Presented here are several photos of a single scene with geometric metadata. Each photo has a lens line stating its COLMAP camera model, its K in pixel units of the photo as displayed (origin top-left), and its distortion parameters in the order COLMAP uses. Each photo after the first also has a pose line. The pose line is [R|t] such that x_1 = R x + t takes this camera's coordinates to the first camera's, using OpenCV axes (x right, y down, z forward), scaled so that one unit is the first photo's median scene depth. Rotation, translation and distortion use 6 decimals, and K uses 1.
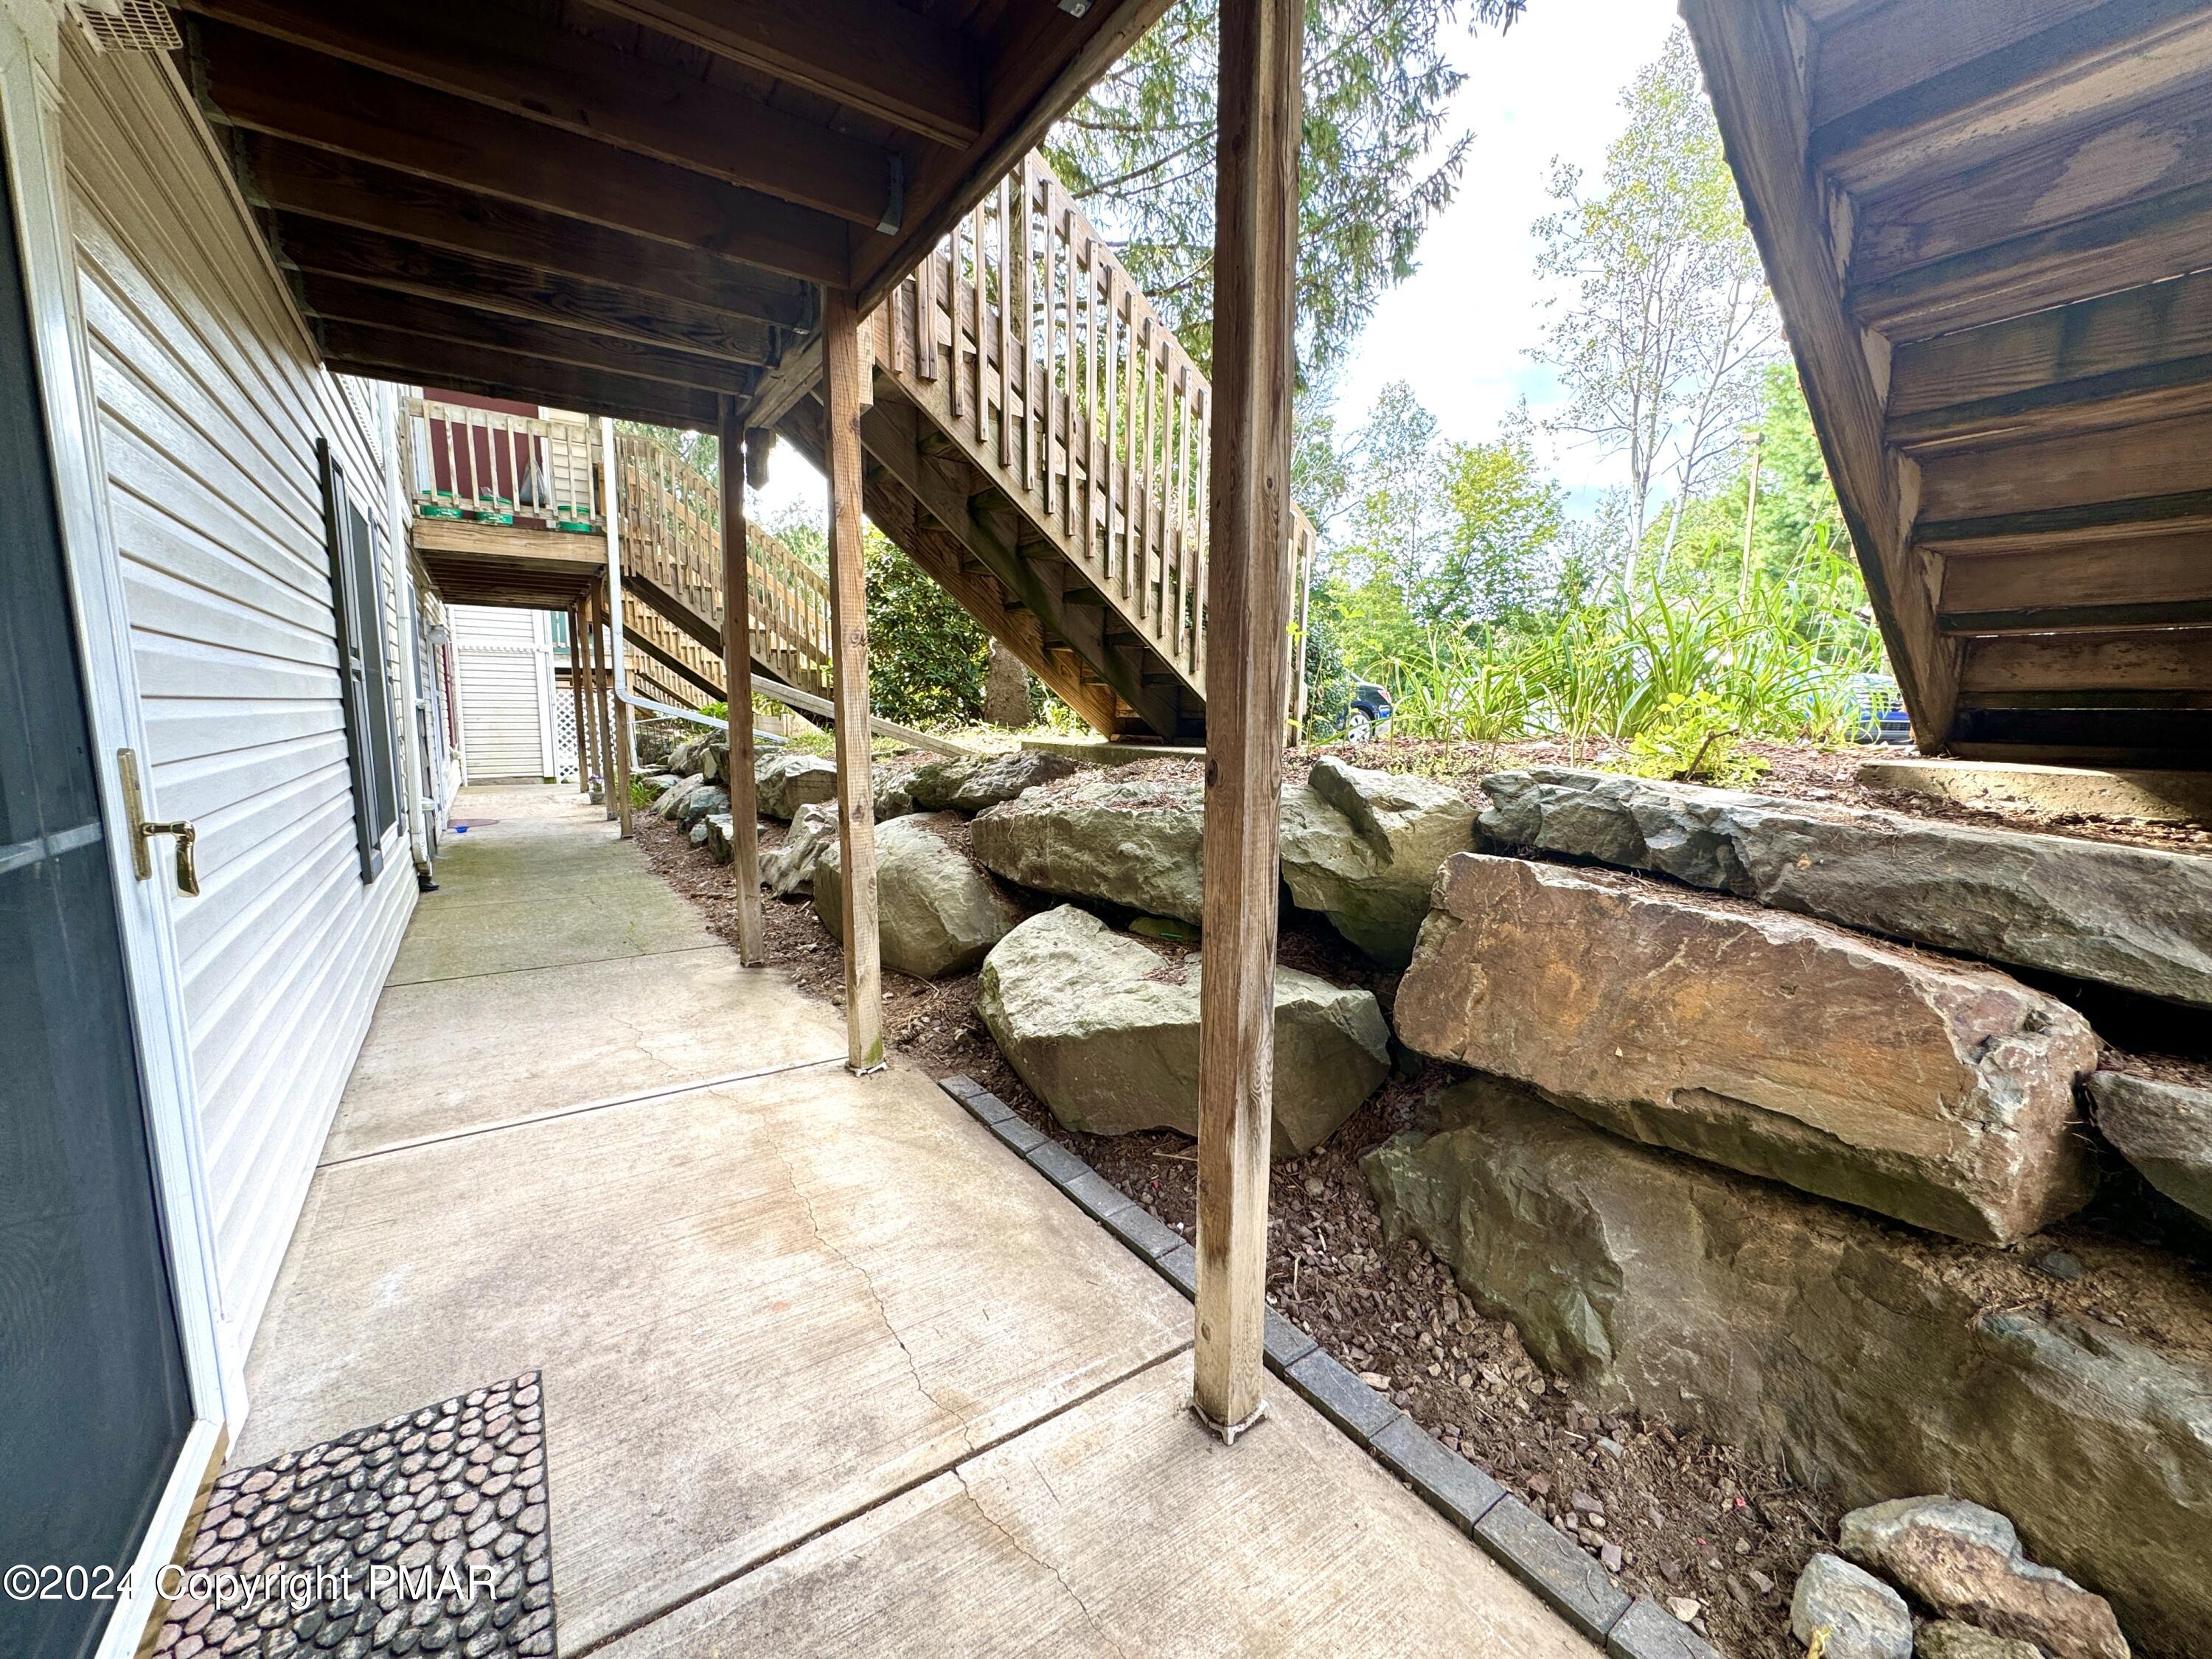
lens RADIAL K [[878.1, 0, 1104.5], [0, 878.1, 824.5], [0, 0, 1]] dist [-0.002984, 0.000040]
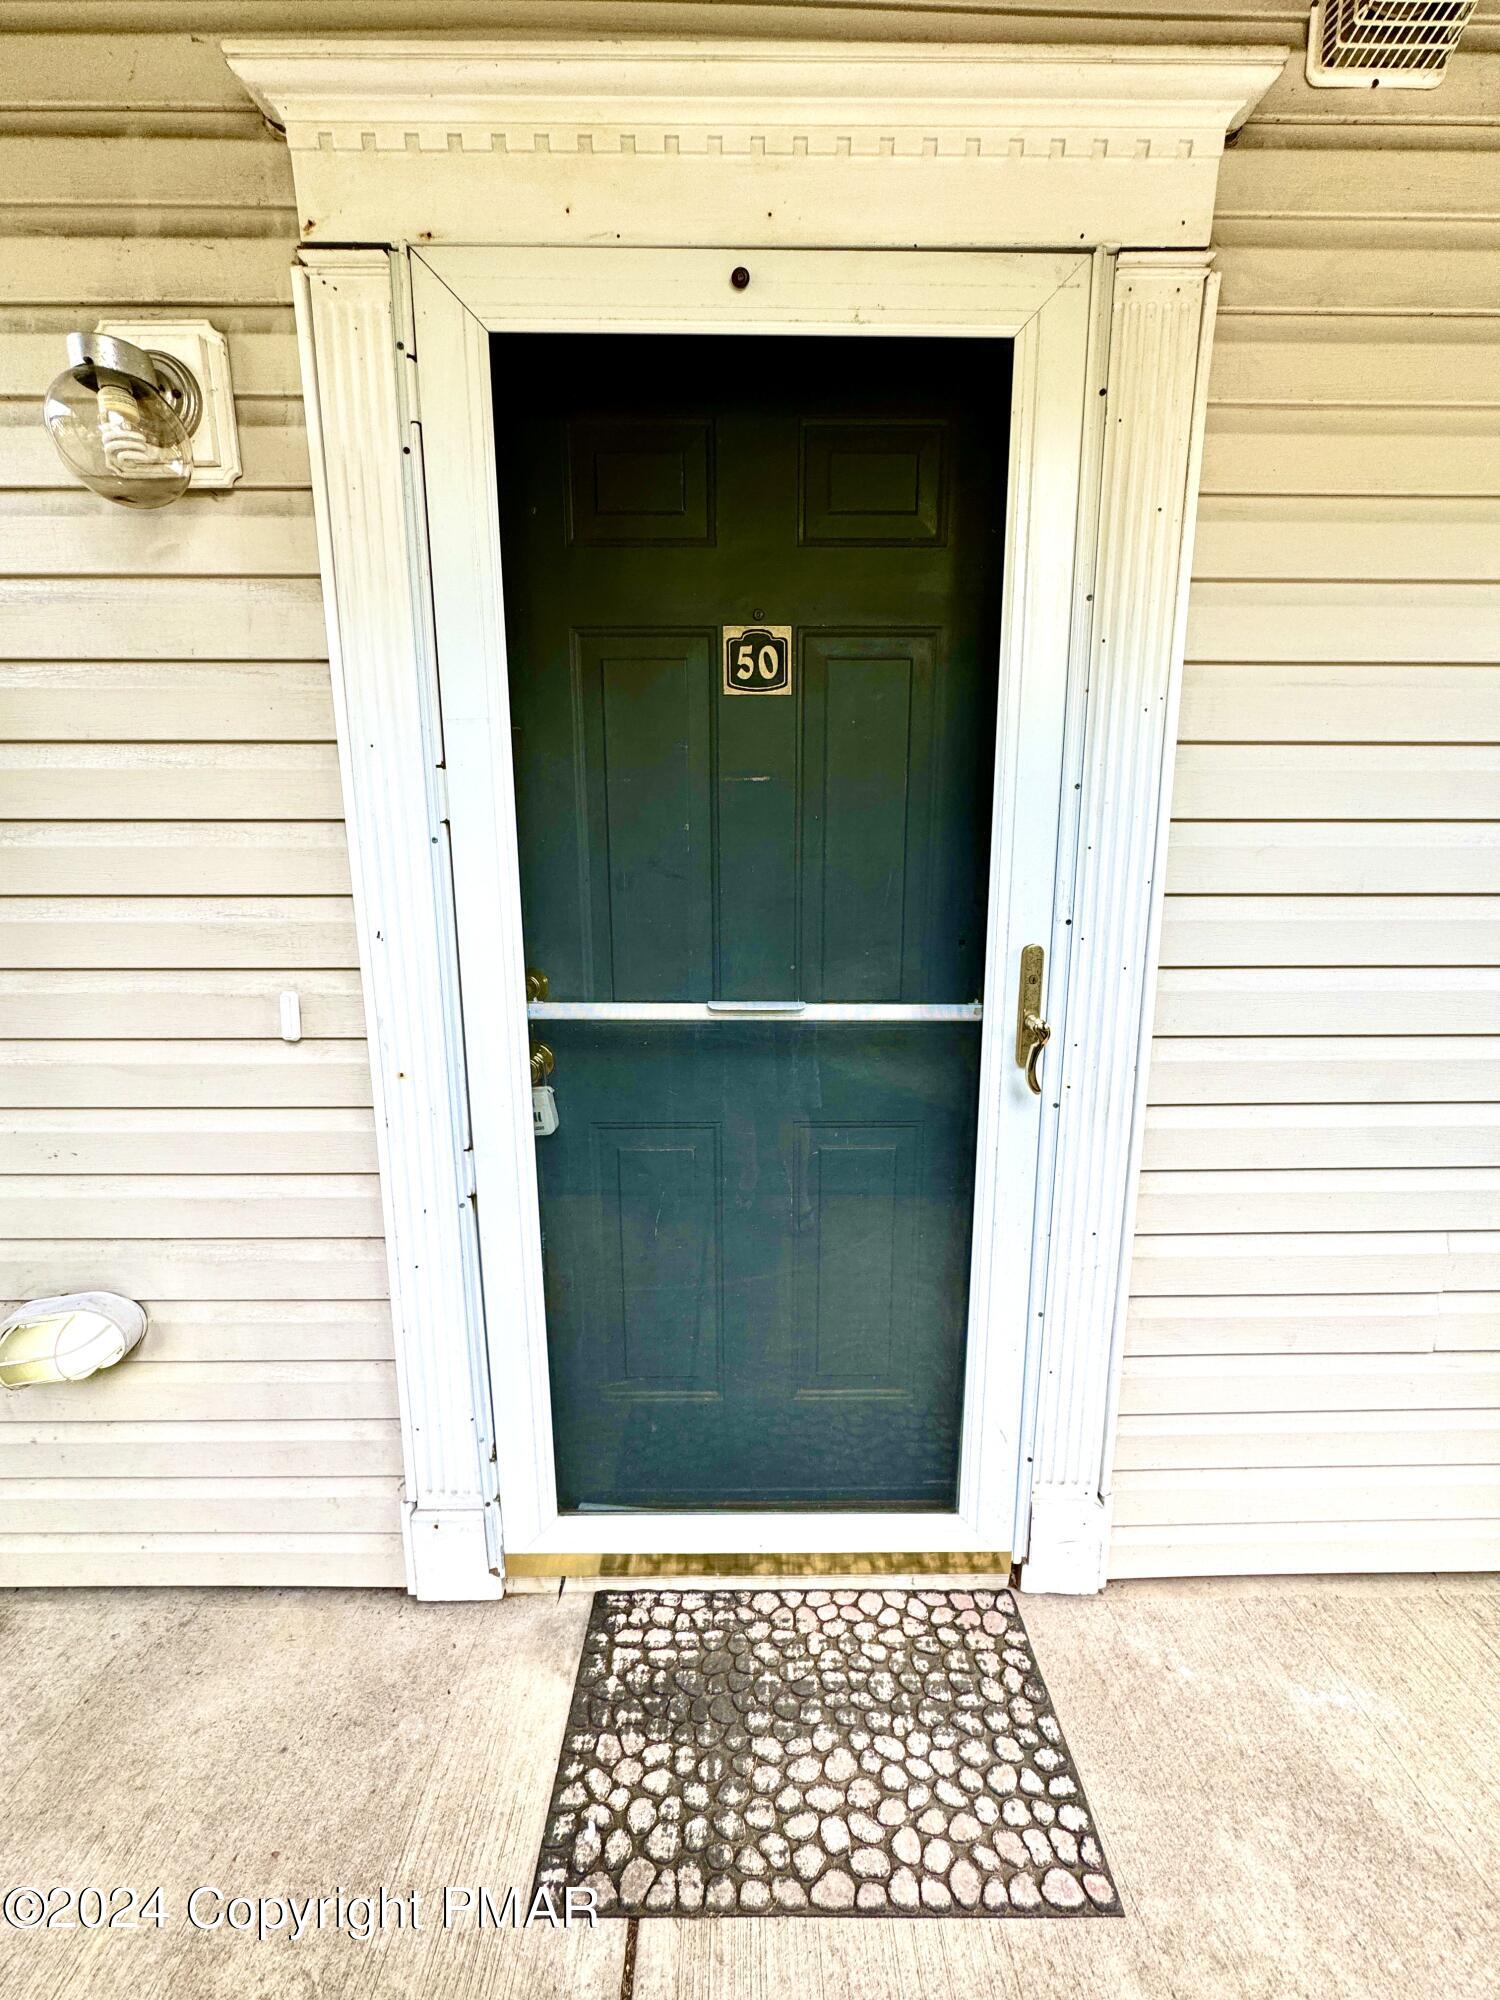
lens RADIAL K [[794.0, 0, 749.6], [0, 794.0, 1002.9], [0, 0, 1]] dist [-0.002984, 0.000040]
pose [[-0.561545, 0.140944, -0.815354, -0.104859], [-0.111523, 0.963503, 0.243361, -0.188559], [0.819896, 0.227589, -0.525332, 1.079030]]
